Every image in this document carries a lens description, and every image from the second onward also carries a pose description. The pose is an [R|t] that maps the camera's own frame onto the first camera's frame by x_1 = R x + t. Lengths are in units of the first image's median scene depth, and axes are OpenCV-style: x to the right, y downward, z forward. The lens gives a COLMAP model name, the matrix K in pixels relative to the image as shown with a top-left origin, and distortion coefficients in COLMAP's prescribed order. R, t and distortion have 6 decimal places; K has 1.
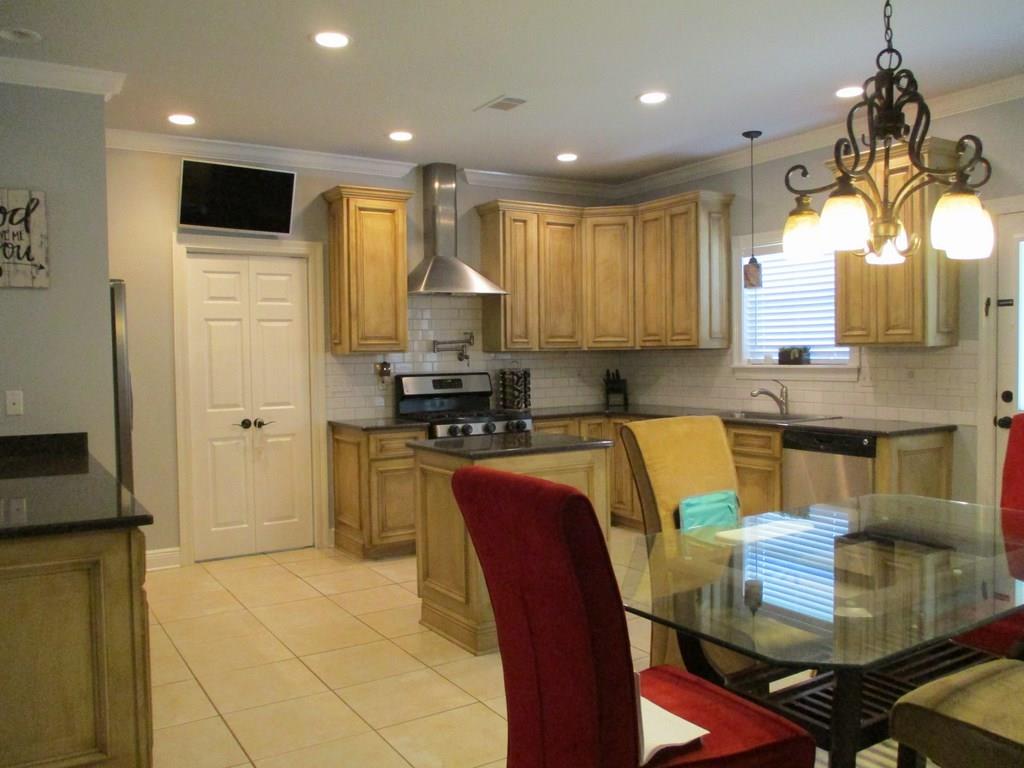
lens RADIAL K [[843.2, 0, 514.2], [0, 843.2, 386.4], [0, 0, 1]] dist [-0.040438, 0.013272]
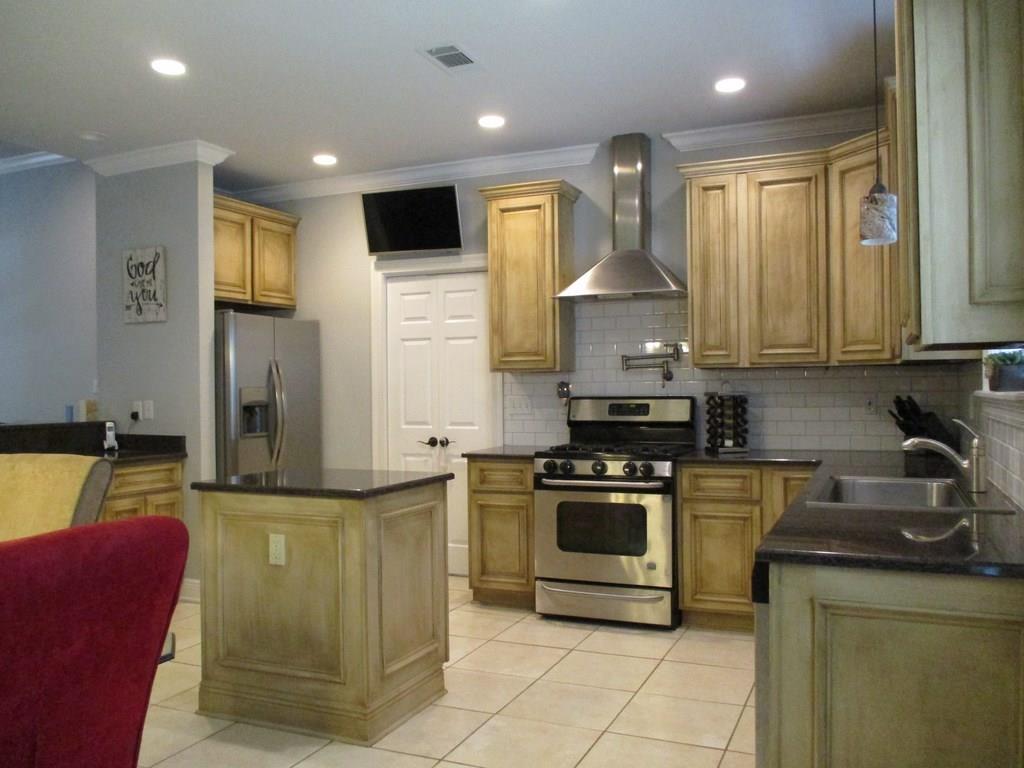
lens RADIAL K [[843.2, 0, 514.2], [0, 843.2, 386.4], [0, 0, 1]] dist [-0.040438, 0.013272]
pose [[0.559386, 0.010707, -0.828838, 0.540110], [-0.030629, 0.999501, -0.007760, -0.016064], [0.828341, 0.029727, 0.559435, 0.484929]]
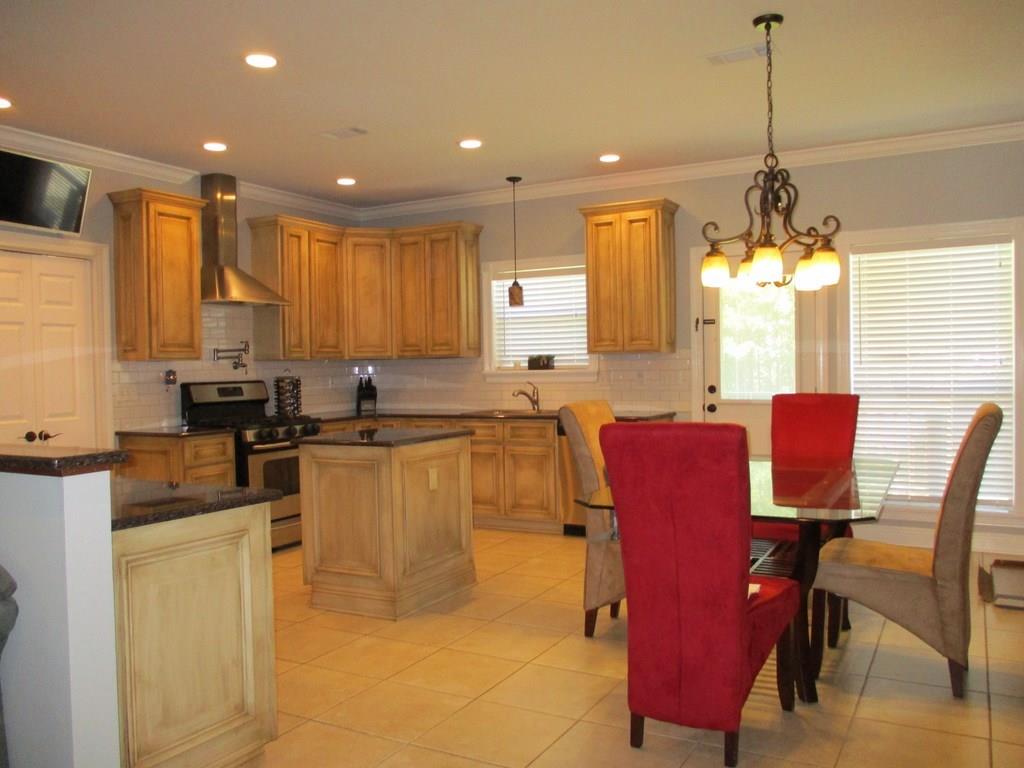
lens RADIAL K [[843.2, 0, 514.2], [0, 843.2, 386.4], [0, 0, 1]] dist [-0.040438, 0.013272]
pose [[0.873340, -0.013600, 0.486920, -0.283338], [0.025259, 0.999530, -0.017386, 0.017367], [-0.486455, 0.027483, 0.873273, -0.048088]]
